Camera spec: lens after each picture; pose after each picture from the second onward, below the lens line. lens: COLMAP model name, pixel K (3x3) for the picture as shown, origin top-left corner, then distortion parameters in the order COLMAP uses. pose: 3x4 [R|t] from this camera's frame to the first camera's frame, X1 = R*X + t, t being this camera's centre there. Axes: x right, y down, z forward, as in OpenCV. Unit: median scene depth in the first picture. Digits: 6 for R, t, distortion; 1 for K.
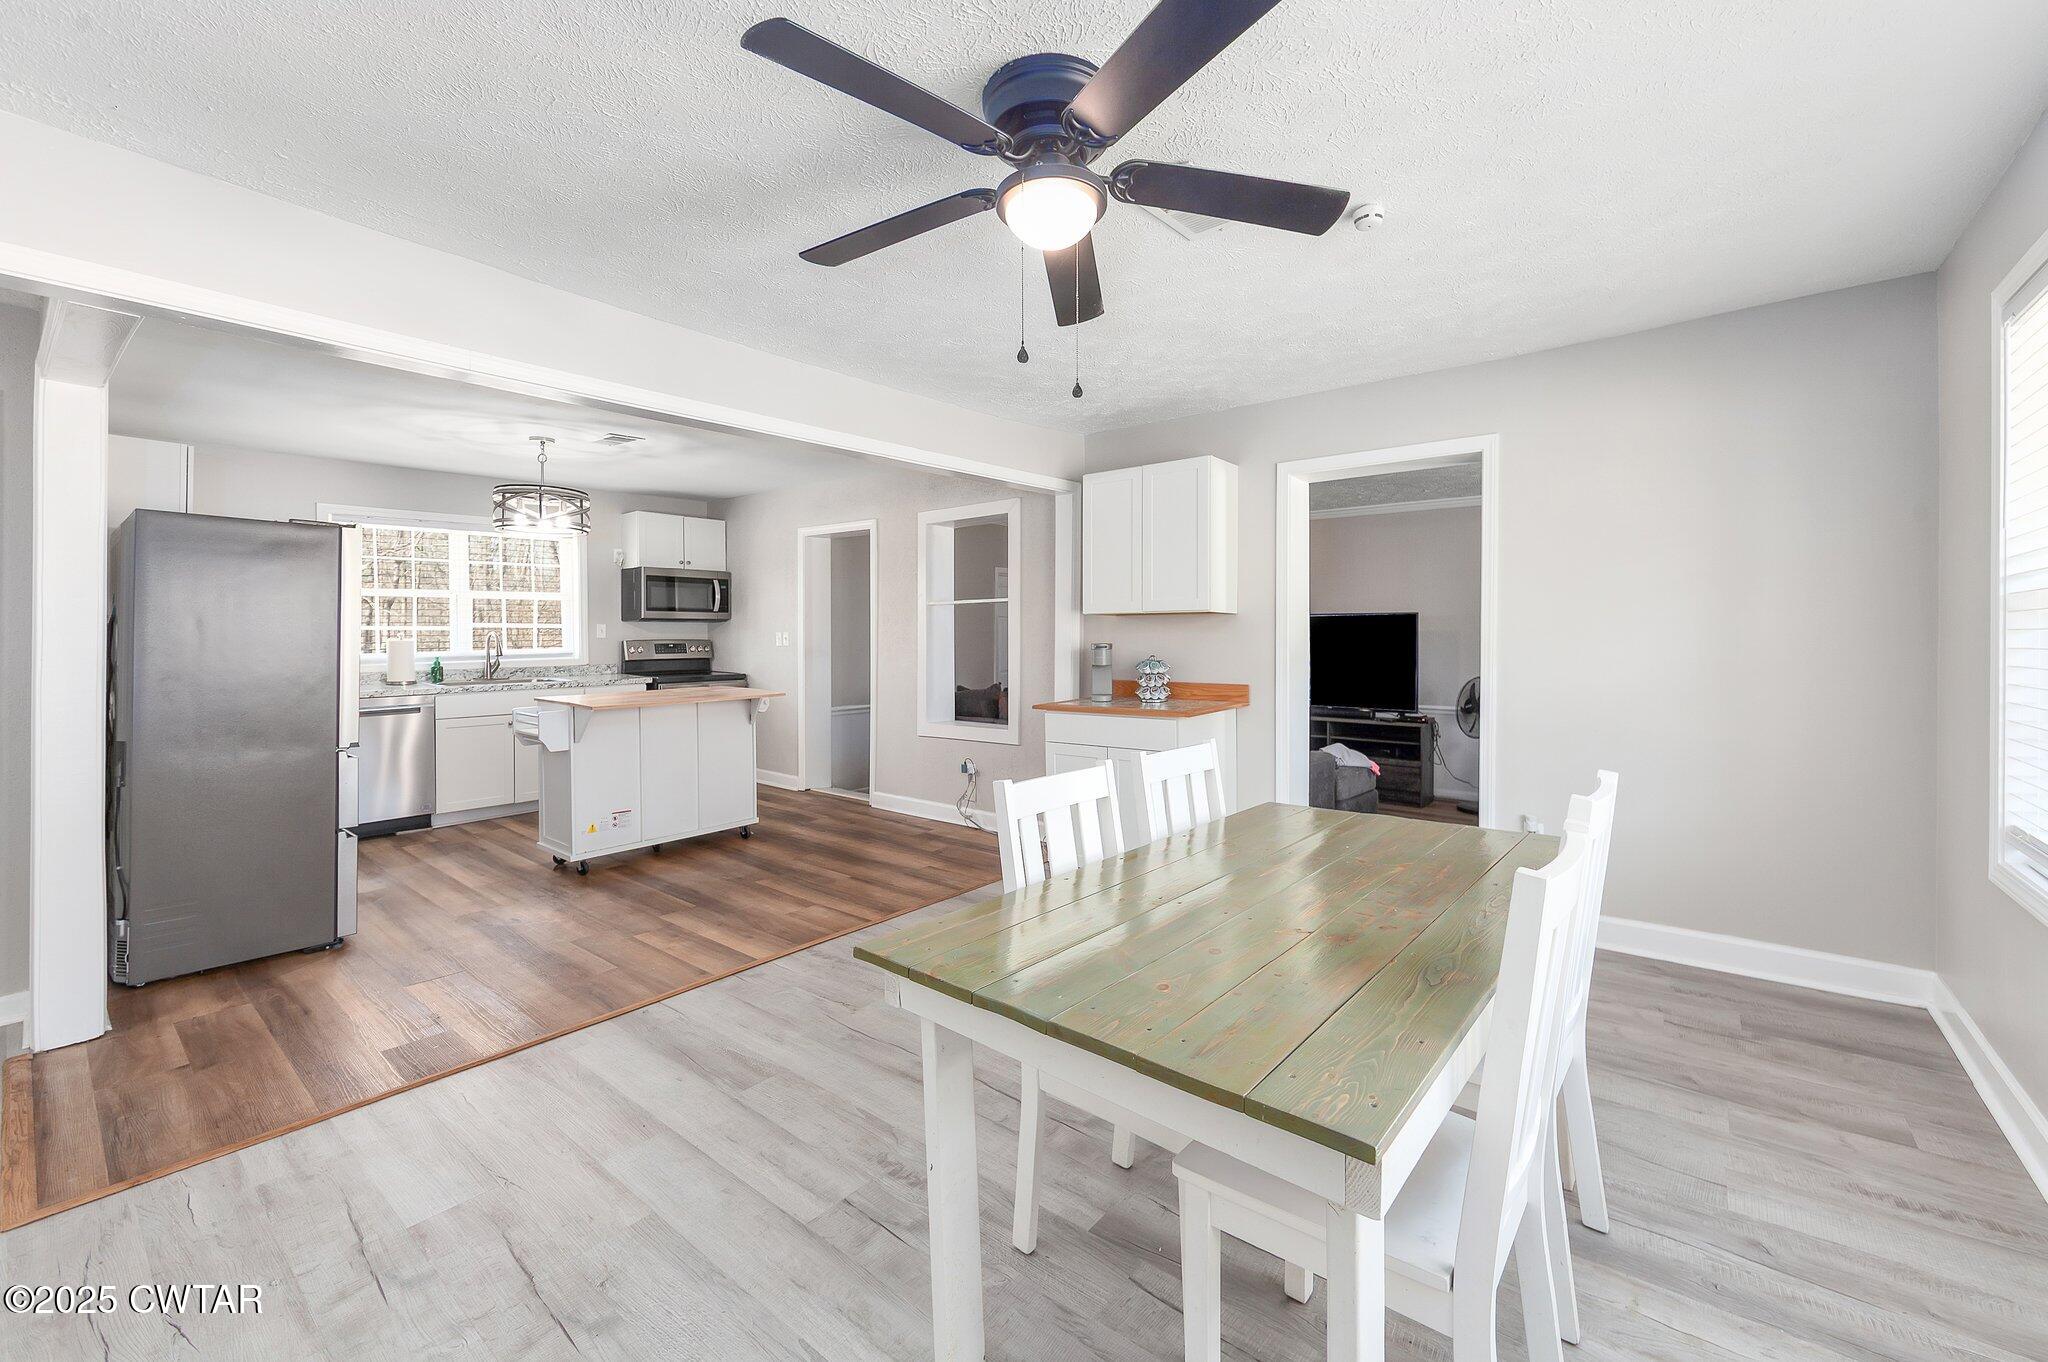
lens RADIAL K [[830.6, 0, 1022.8], [0, 830.6, 640.5], [0, 0, 1]] dist [-0.002190, -0.000115]
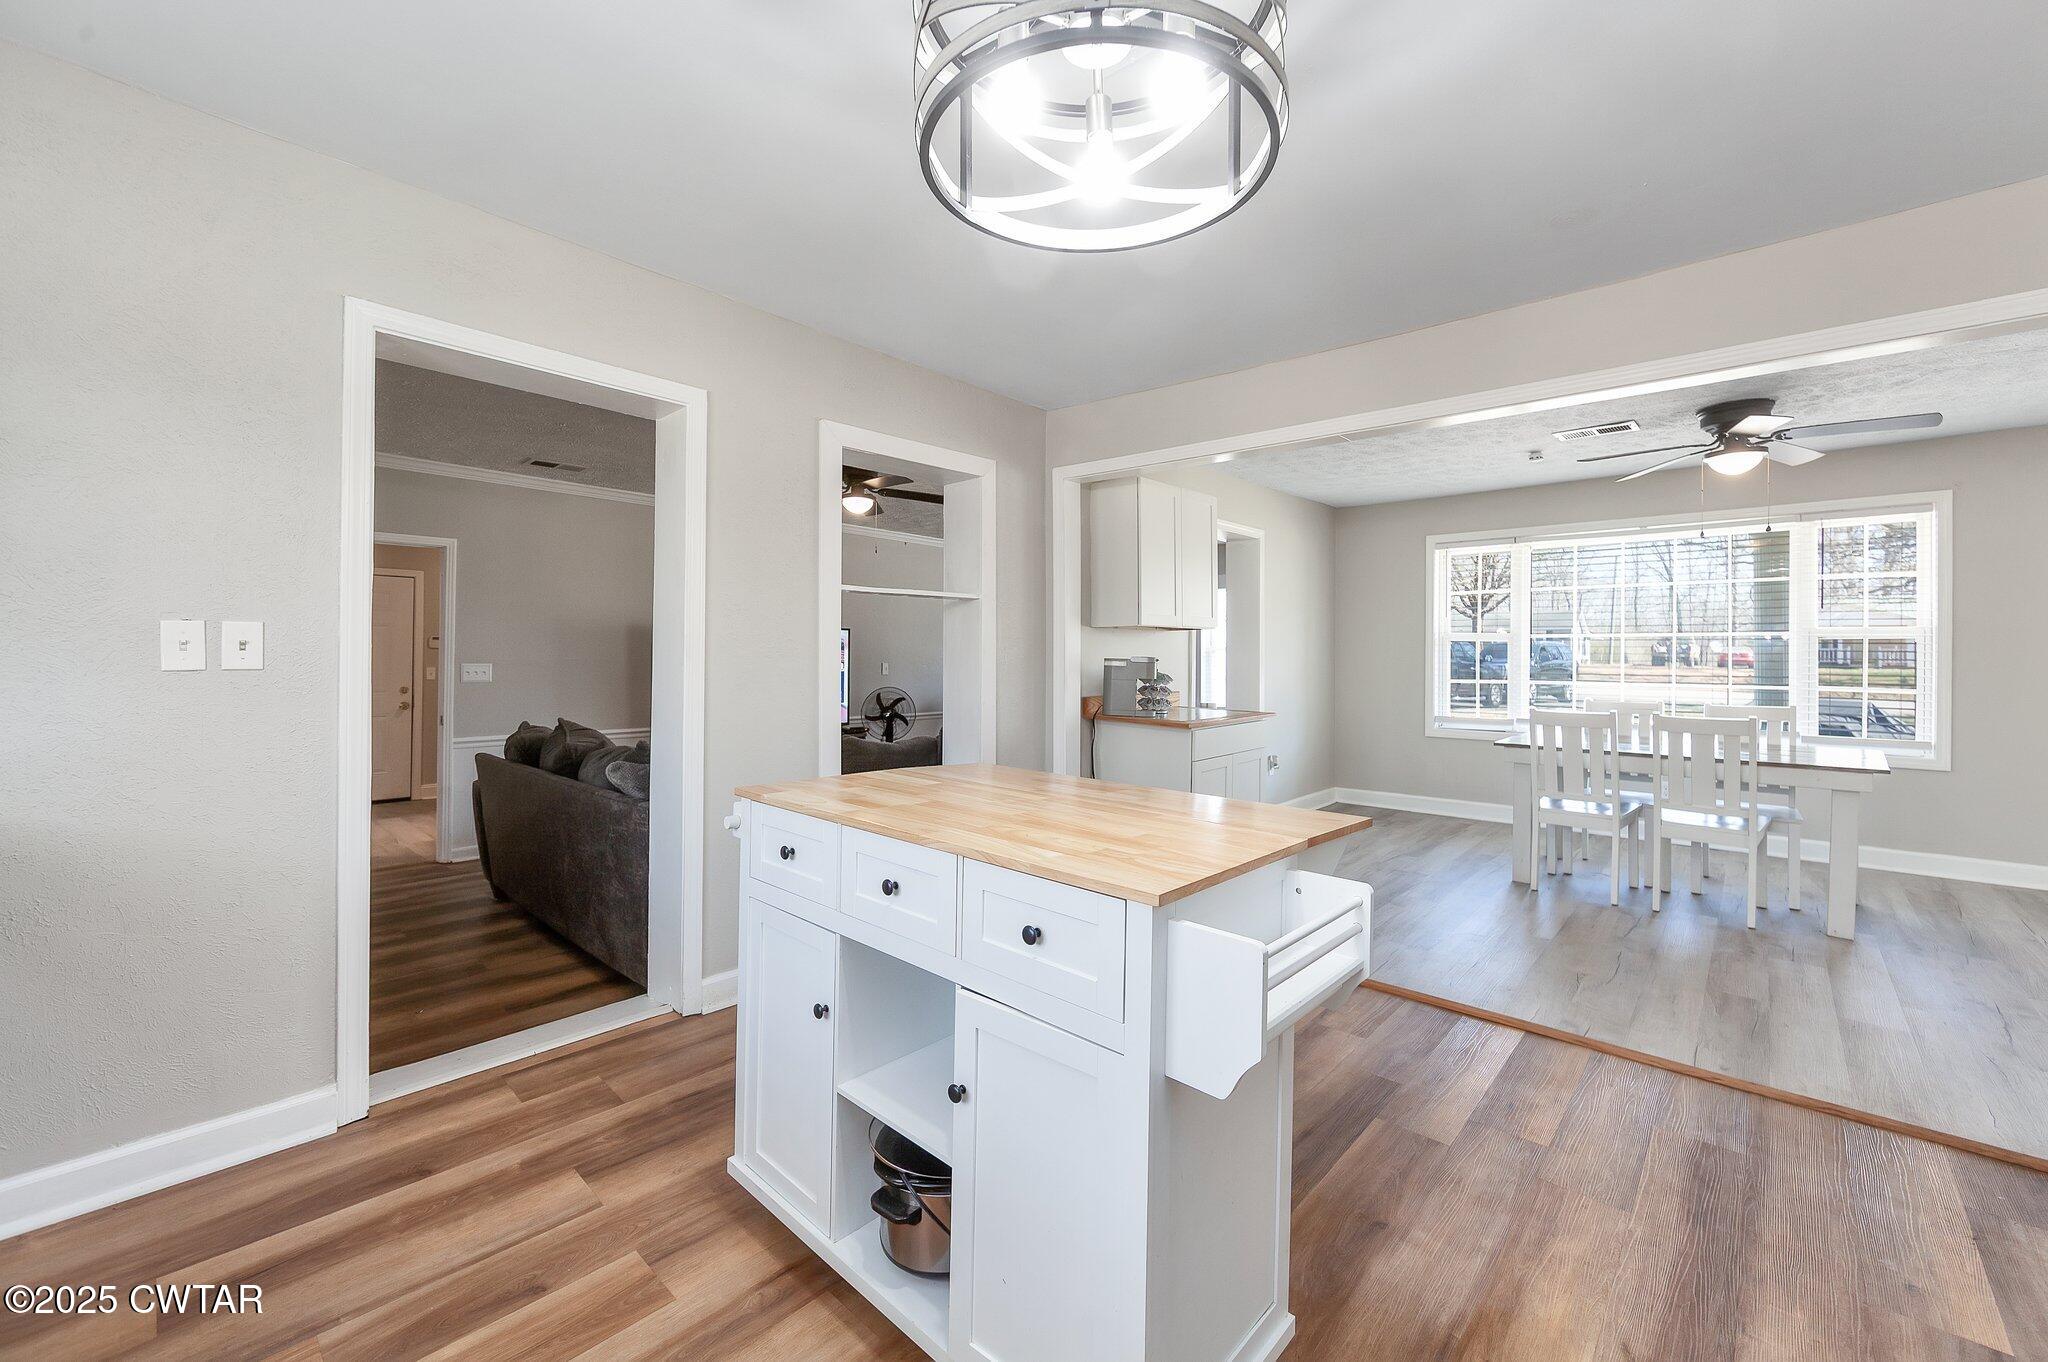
lens RADIAL K [[805.3, 0, 1027.7], [0, 805.3, 653.1], [0, 0, 1]] dist [-0.023156, -0.000075]
pose [[0.058134, 0.005737, 0.998292, -0.872675], [0.000706, 0.999983, -0.005788, 0.004728], [-0.998309, 0.001041, 0.058129, 1.104604]]
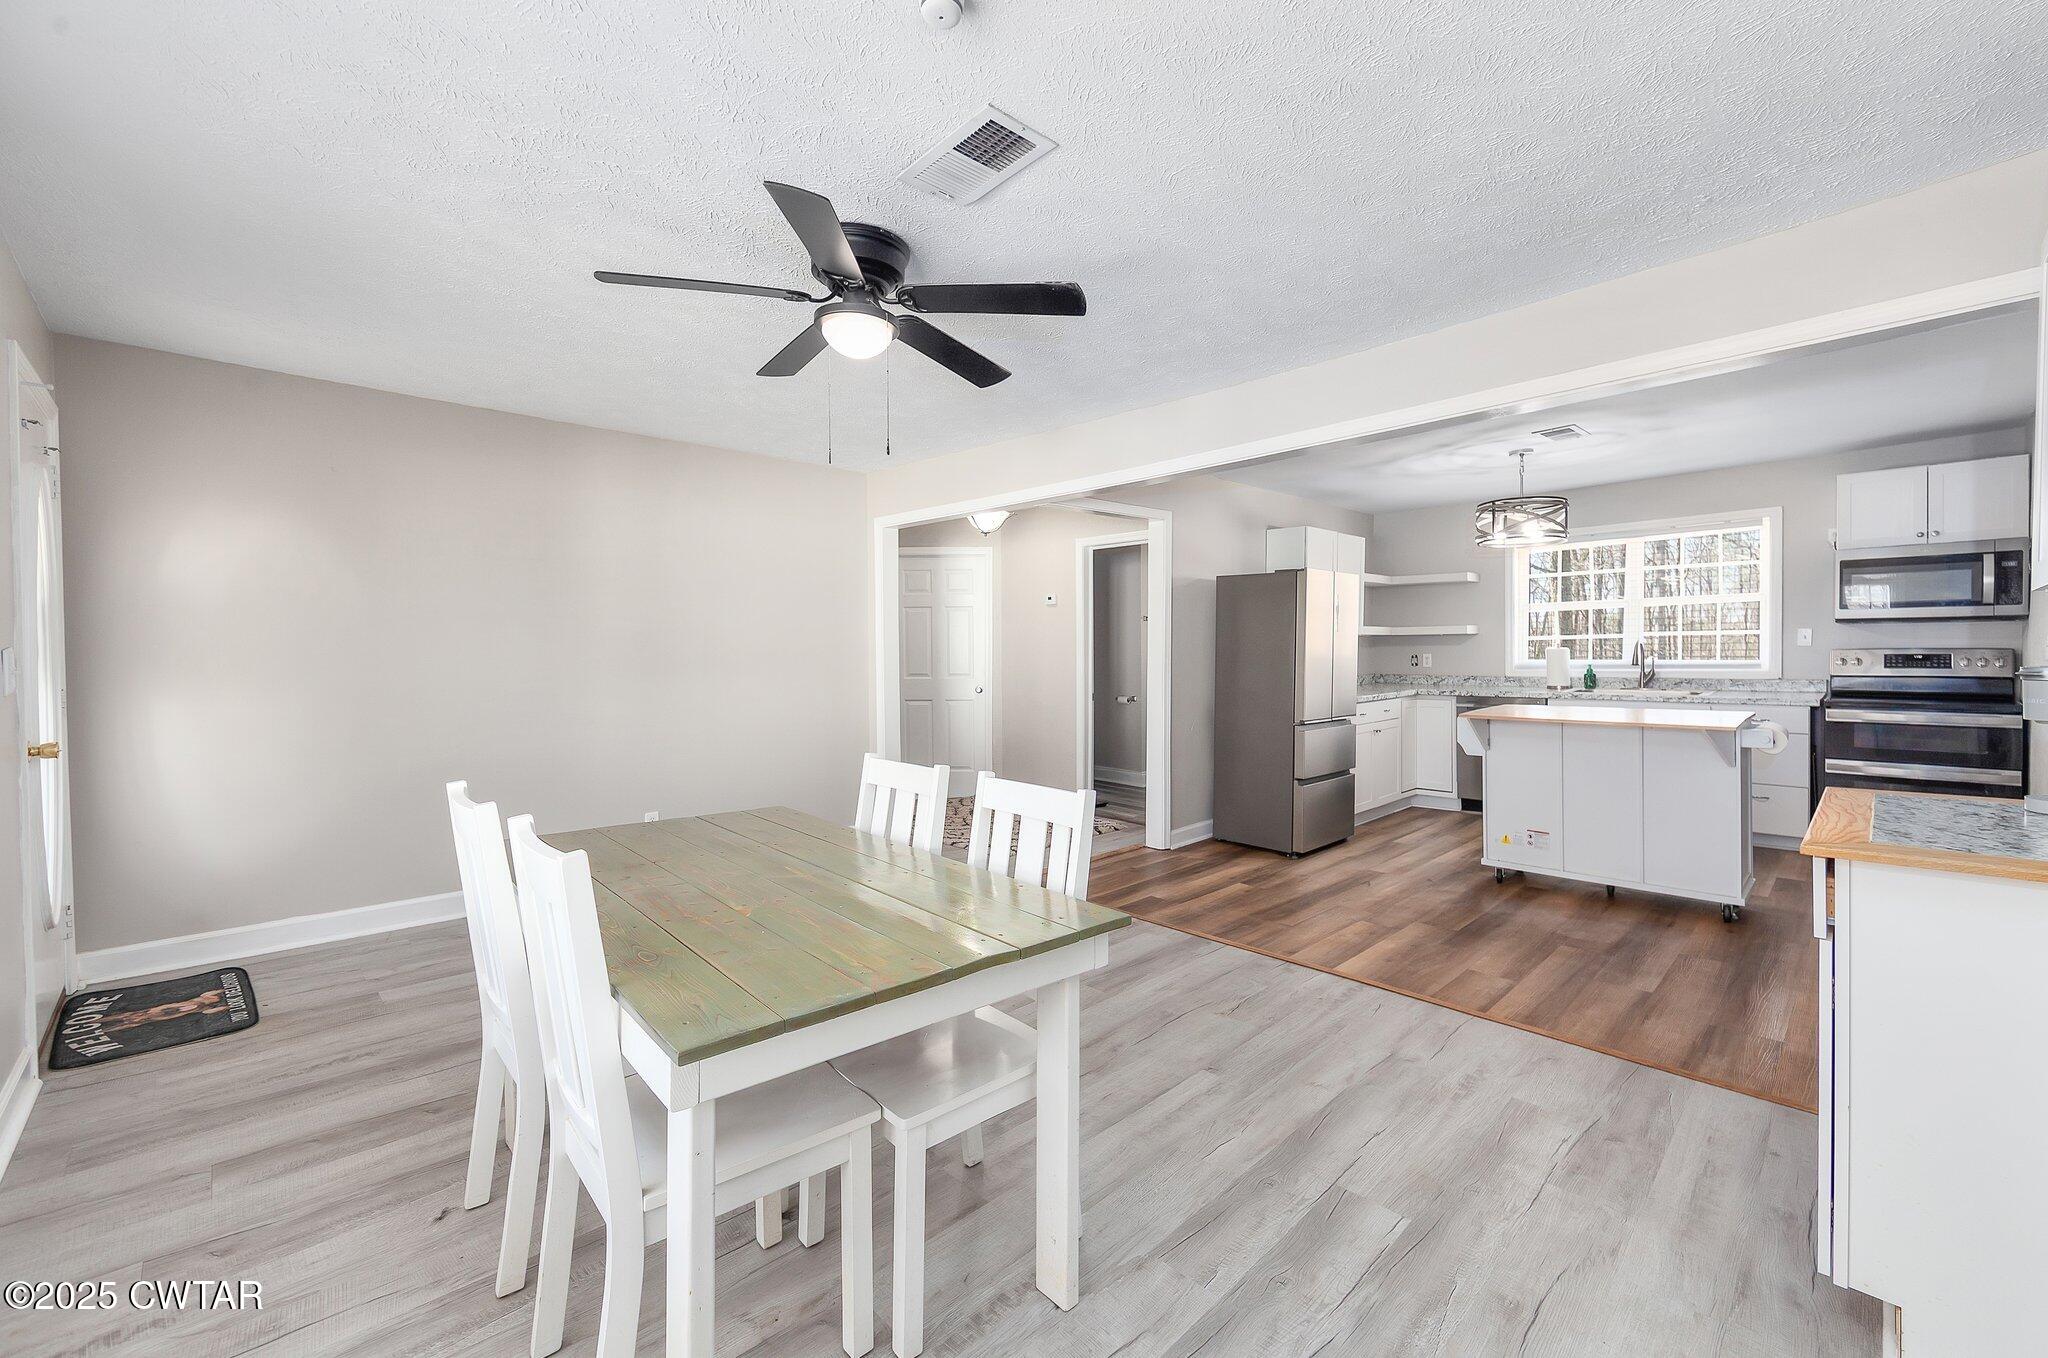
lens RADIAL K [[805.3, 0, 1027.7], [0, 805.3, 651.1], [0, 0, 1]] dist [-0.023156, -0.000075]
pose [[-0.126098, 0.003601, -0.992011, 0.518733], [0.000287, 0.999994, 0.003593, -0.001817], [0.992018, 0.000169, -0.126098, 0.575578]]
